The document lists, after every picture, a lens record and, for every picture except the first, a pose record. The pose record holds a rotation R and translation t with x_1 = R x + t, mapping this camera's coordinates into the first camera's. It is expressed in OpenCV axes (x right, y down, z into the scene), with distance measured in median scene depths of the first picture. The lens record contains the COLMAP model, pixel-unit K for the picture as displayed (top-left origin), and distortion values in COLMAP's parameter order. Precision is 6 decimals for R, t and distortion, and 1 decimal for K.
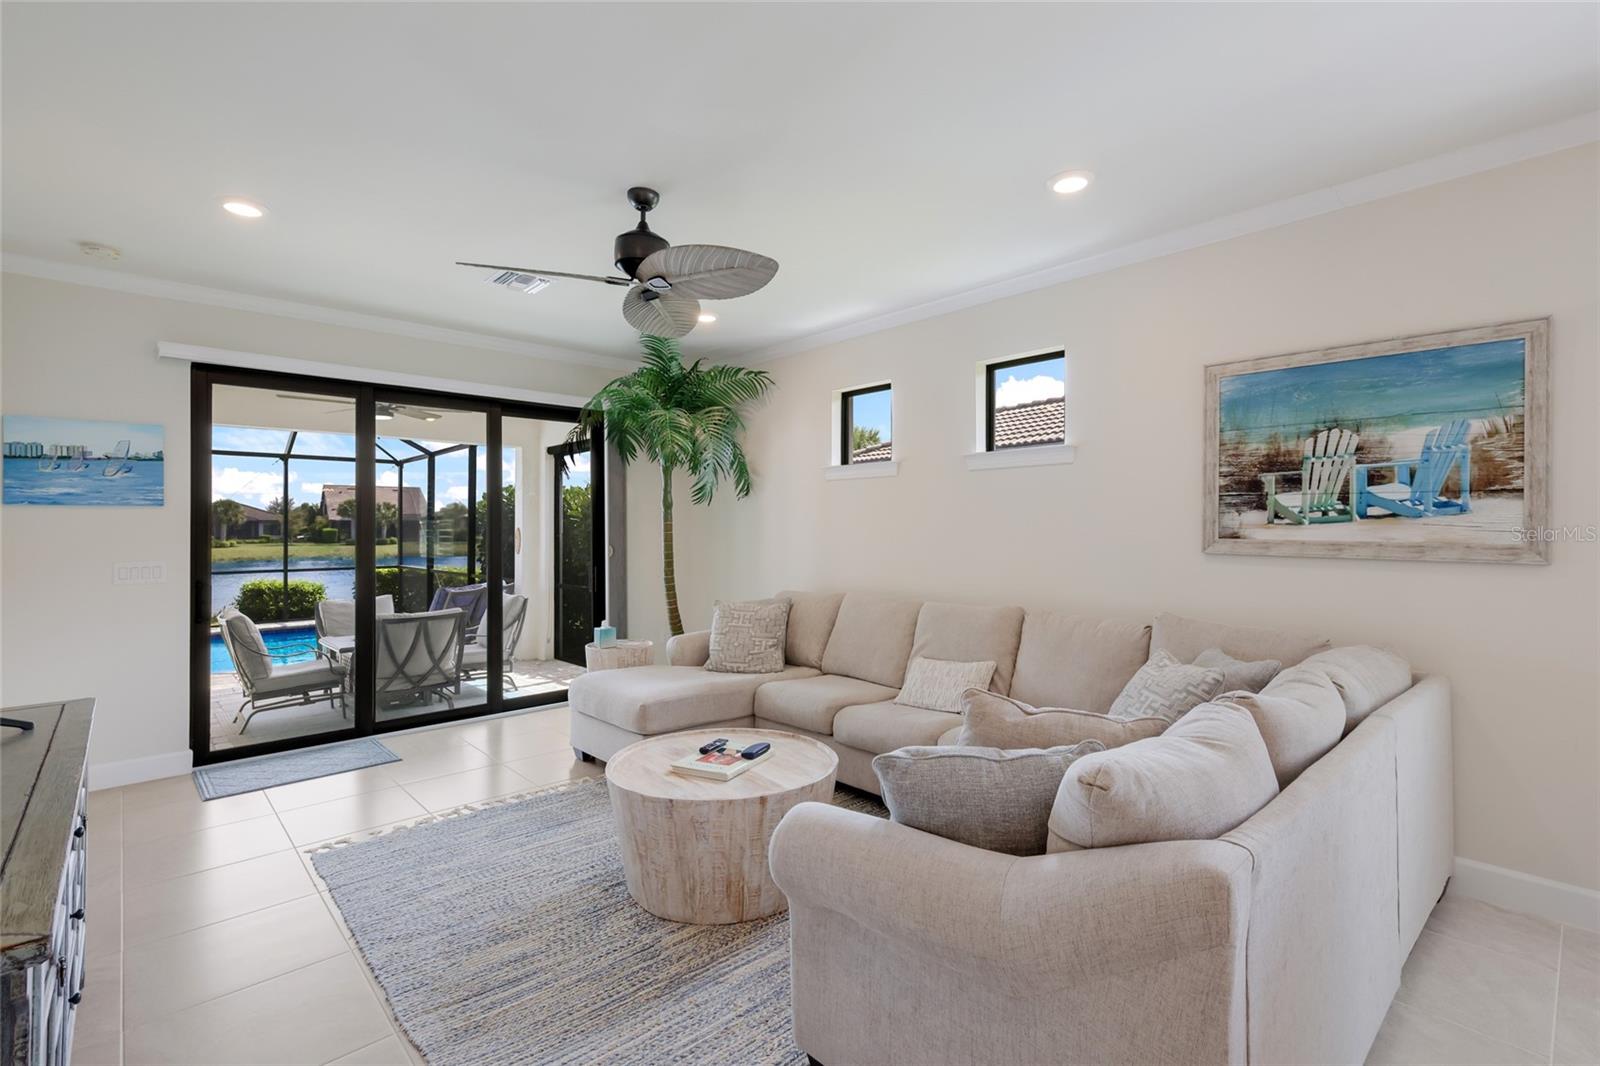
lens RADIAL K [[720.9, 0, 803.0], [0, 720.9, 522.3], [0, 0, 1]] dist [0.010769, -0.000218]
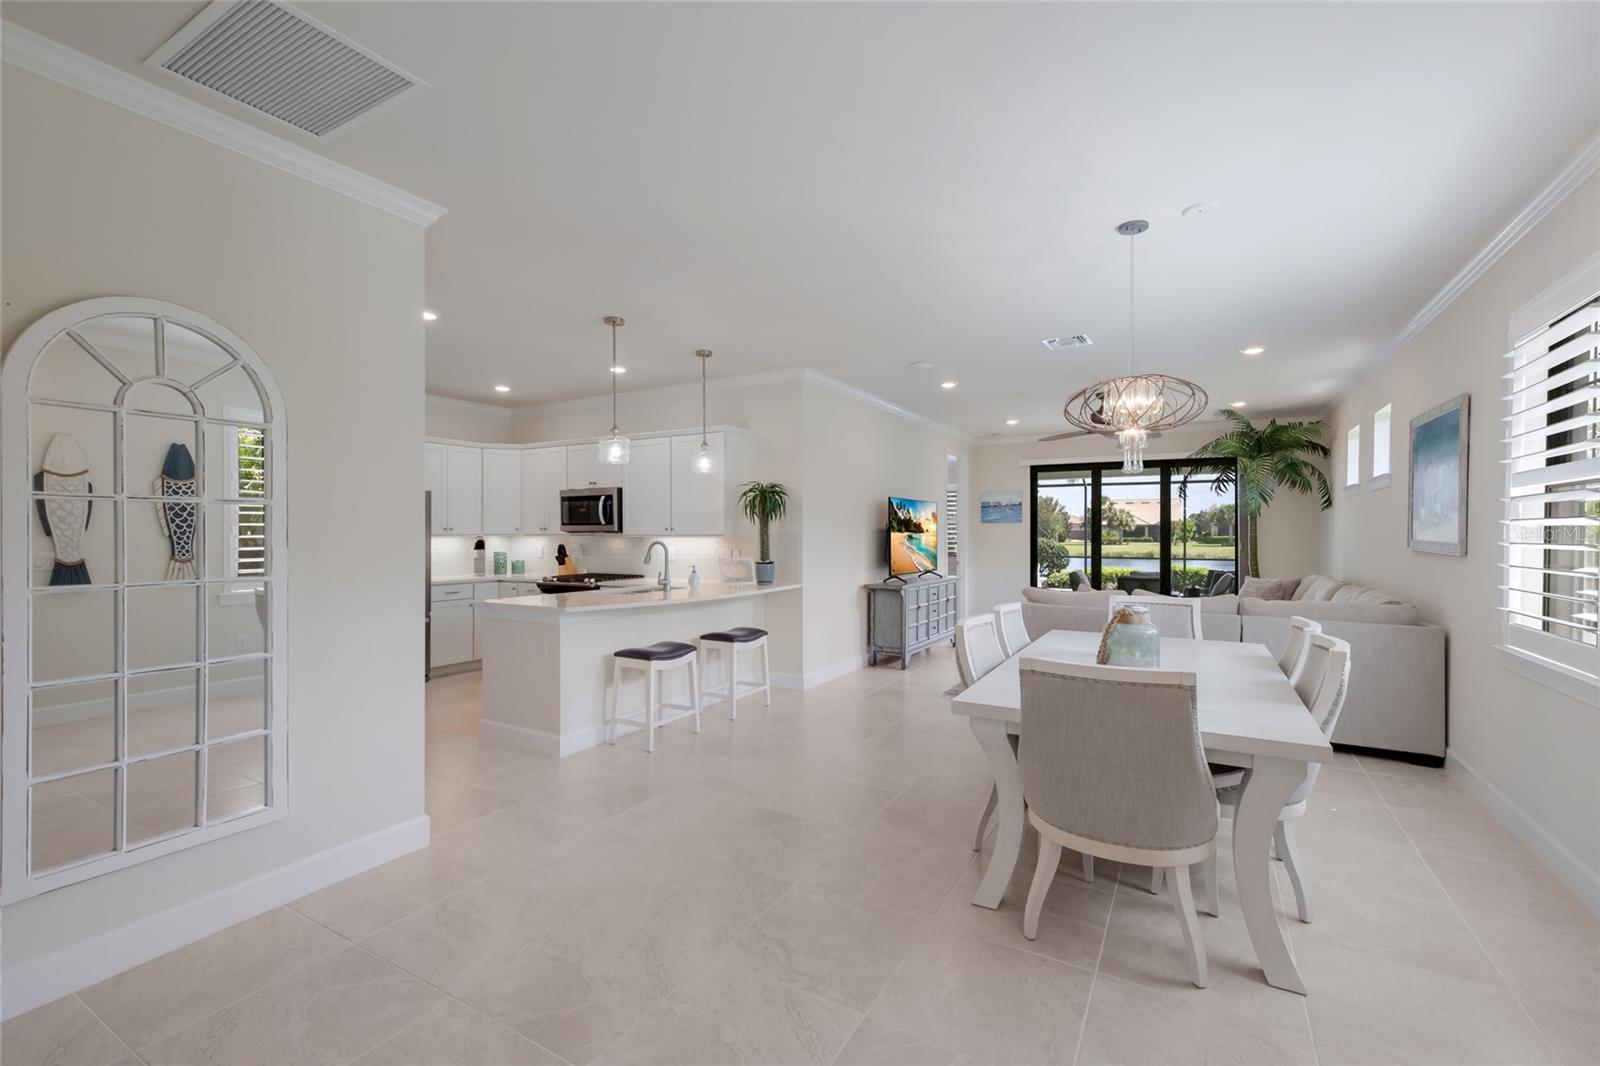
lens RADIAL K [[693.9, 0, 803.8], [0, 693.9, 533.9], [0, 0, 1]] dist [0.011405, 0.000150]
pose [[0.288886, 0.005186, -0.957349, 1.617255], [0.006127, 0.999955, 0.007265, -0.004692], [0.957344, -0.007964, 0.288841, -0.600098]]
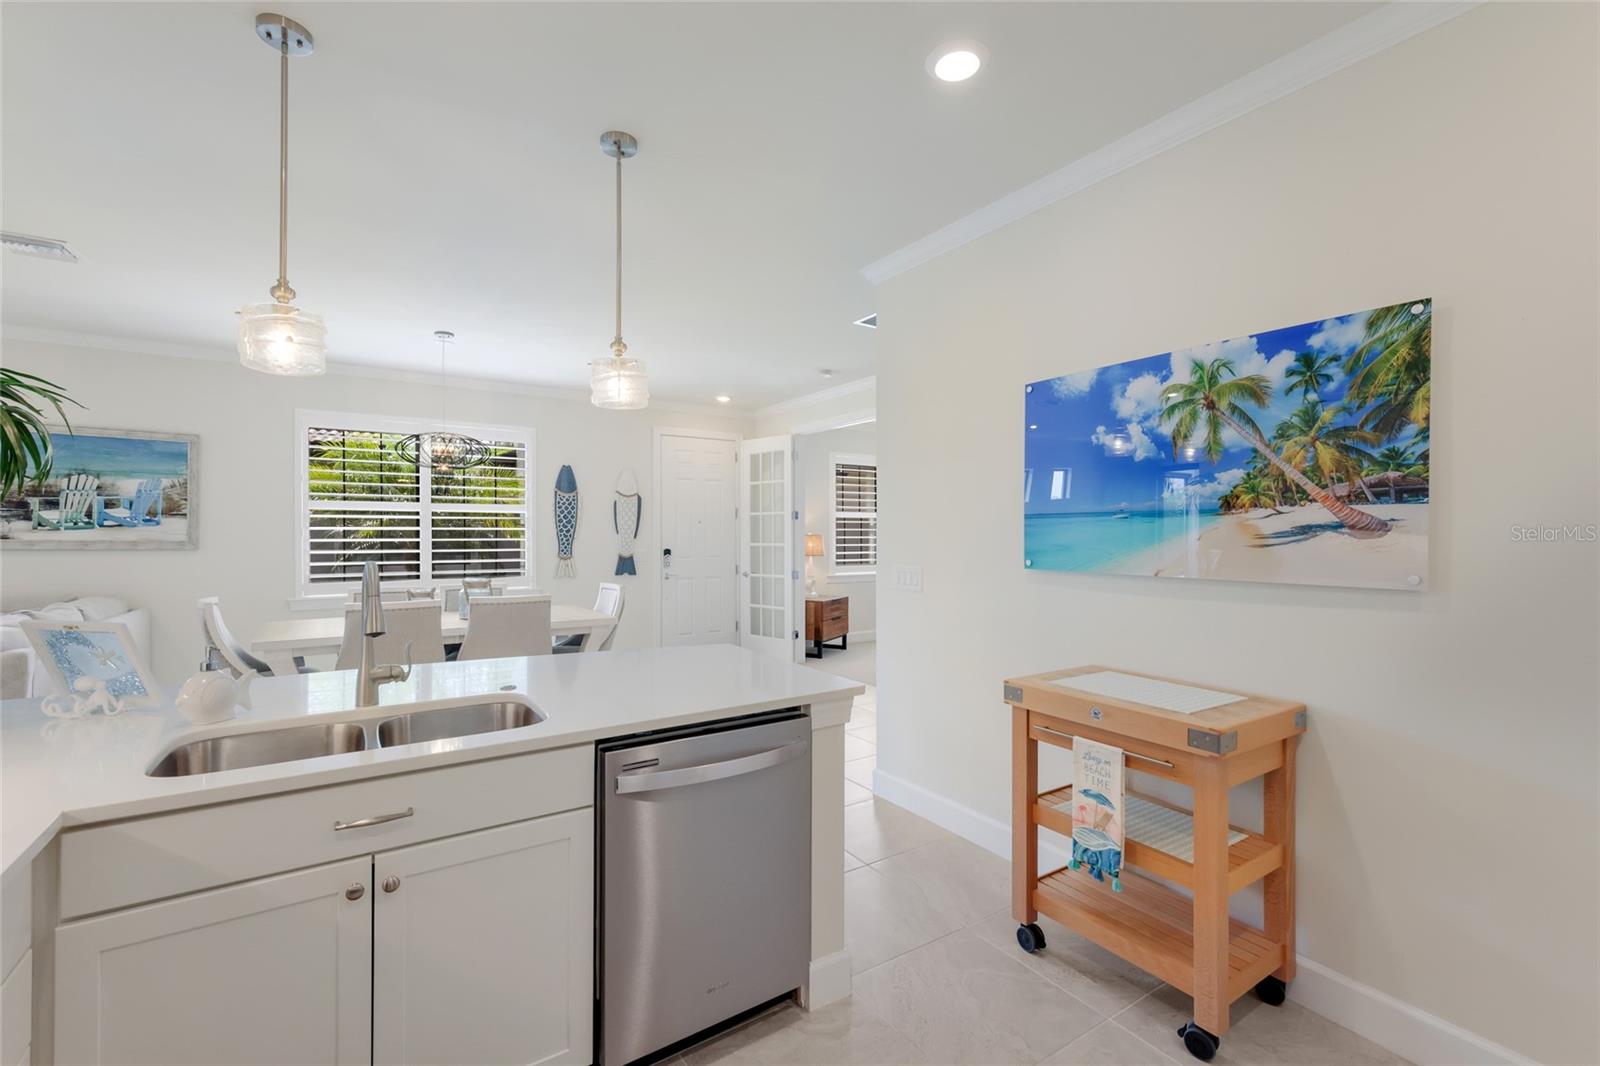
lens RADIAL K [[693.9, 0, 811.0], [0, 693.9, 535.4], [0, 0, 1]] dist [0.011405, 0.000150]
pose [[0.160491, 0.001356, 0.987036, -0.591147], [-0.009349, 0.999956, 0.000147, -0.000899], [-0.986993, -0.009251, 0.160496, -0.907333]]
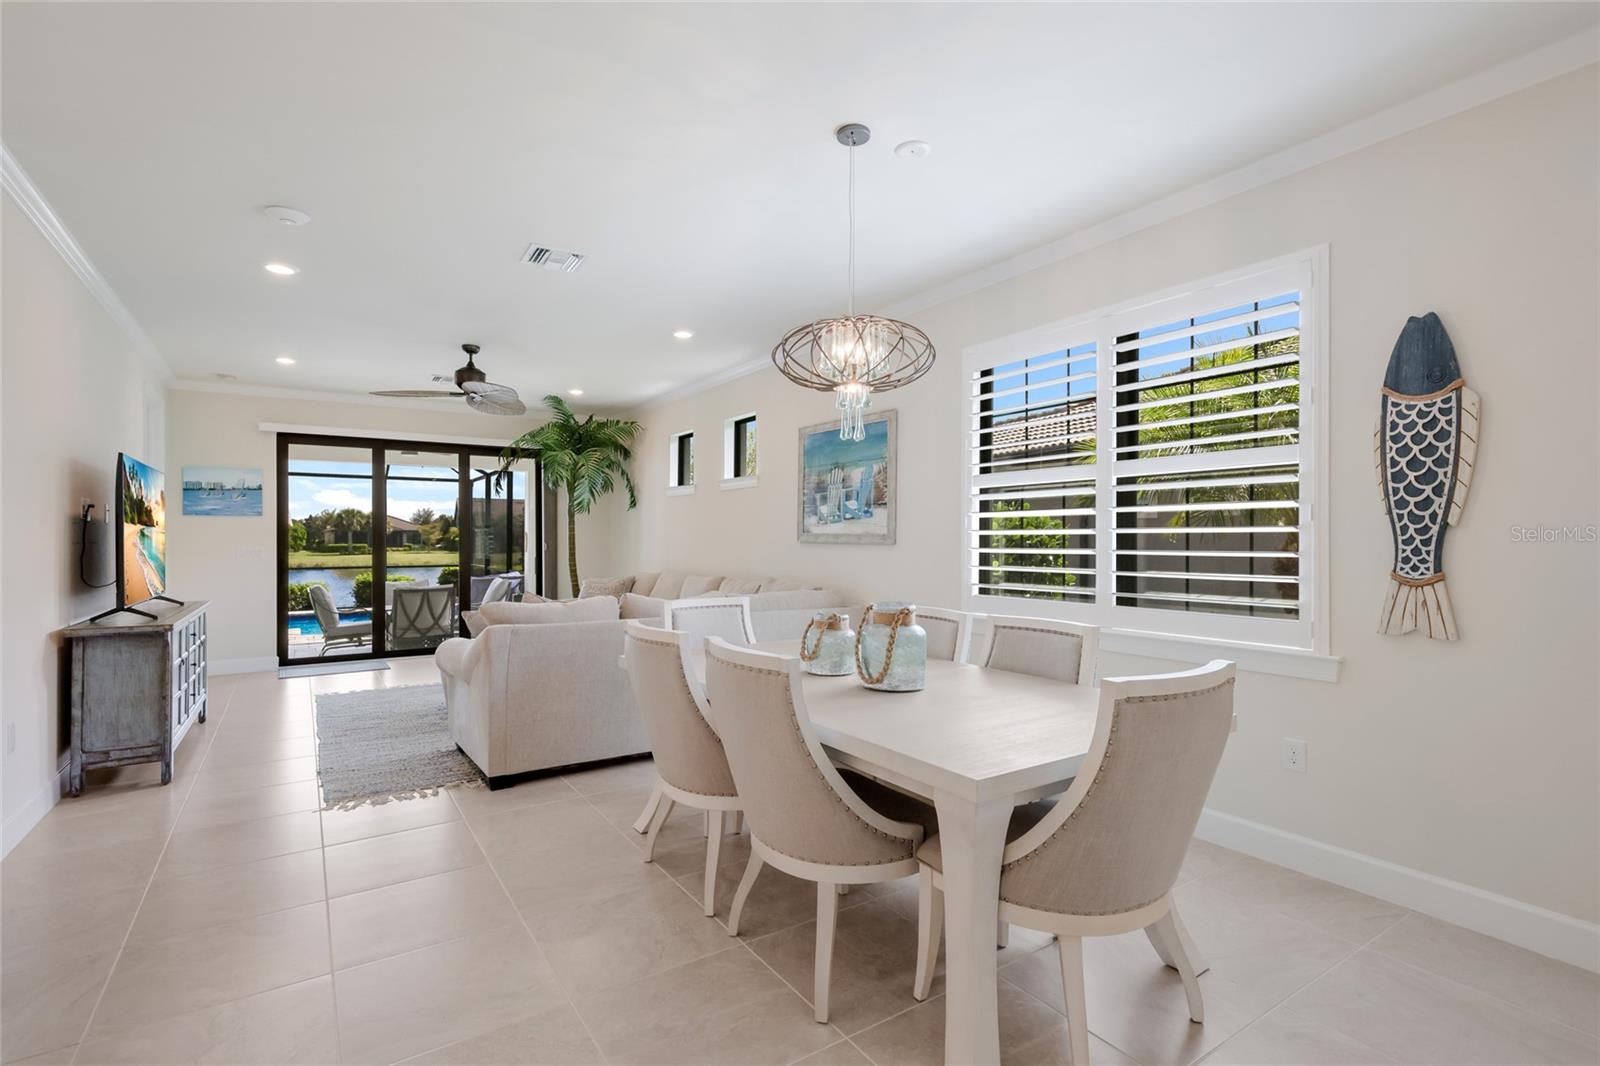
lens RADIAL K [[750.4, 0, 807.8], [0, 750.4, 537.2], [0, 0, 1]] dist [0.006222, -0.001441]
pose [[0.986716, 0.001369, -0.162451, 0.890757], [-0.000591, 0.999988, 0.004840, 0.024892], [0.162456, -0.004680, 0.986705, -0.720366]]
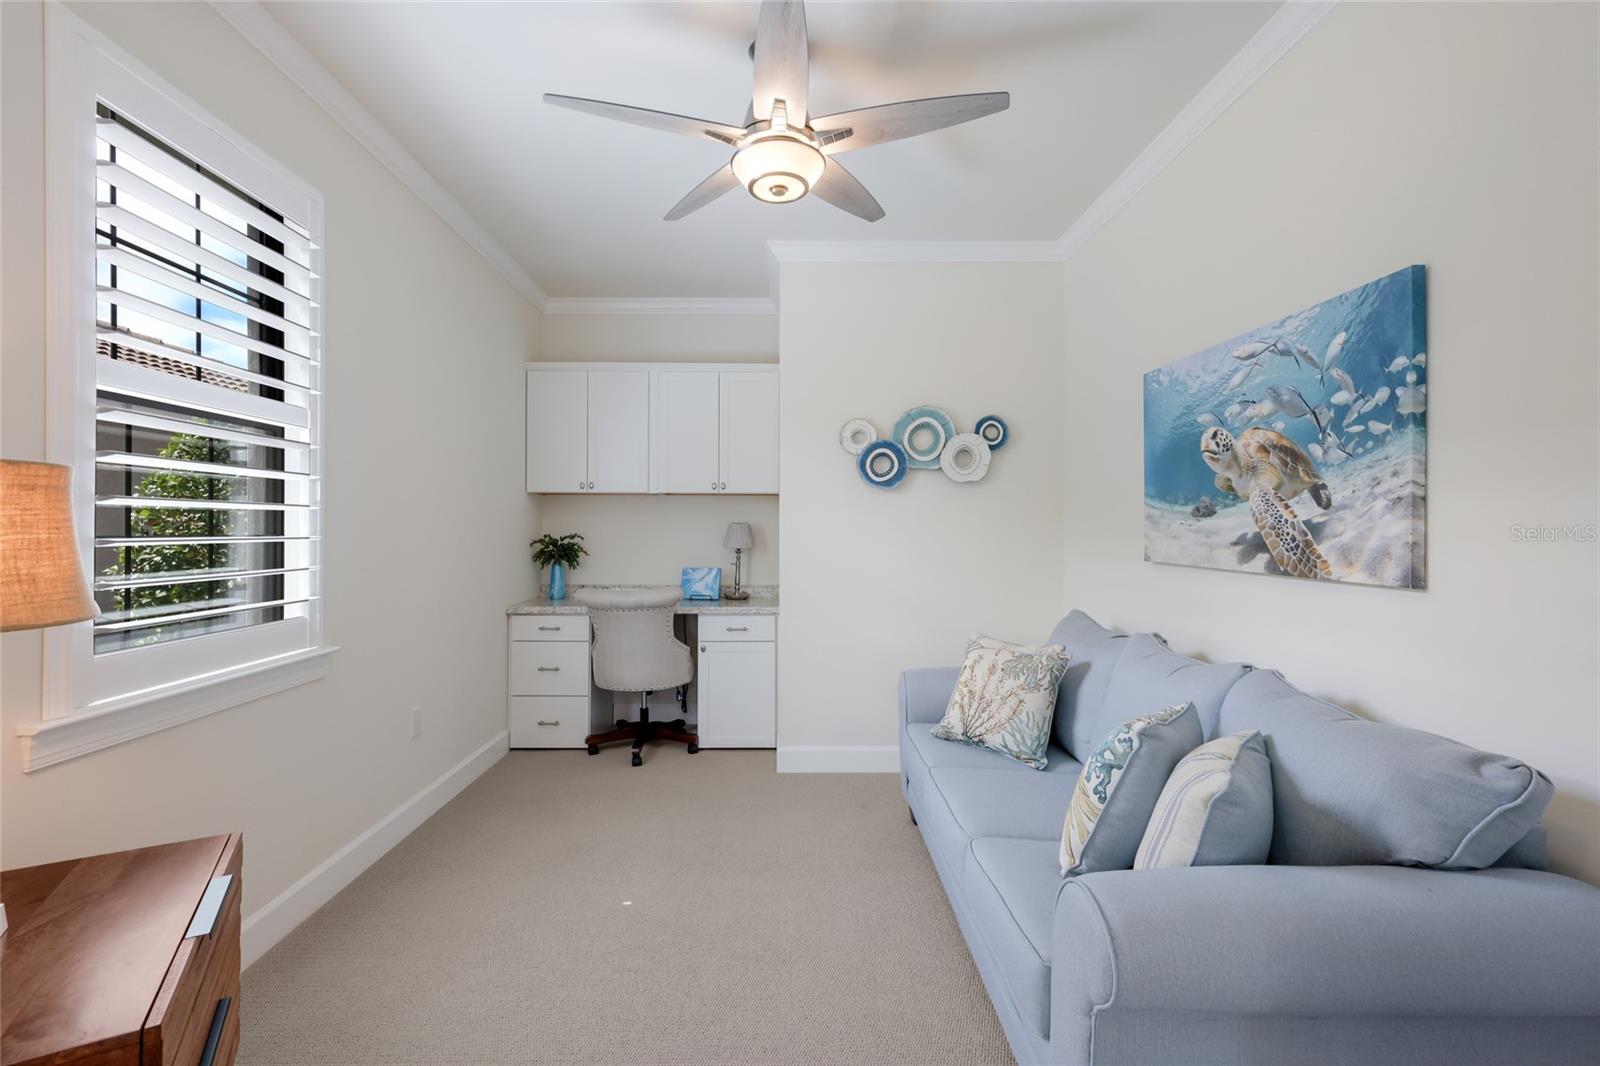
lens RADIAL K [[750.4, 0, 815.5], [0, 750.4, 537.3], [0, 0, 1]] dist [0.006222, -0.001441]
pose [[-0.754097, -0.006372, 0.656732, 1.364228], [-0.004016, 0.999979, 0.005091, 0.027797], [-0.656751, 0.001202, -0.754107, -0.506969]]
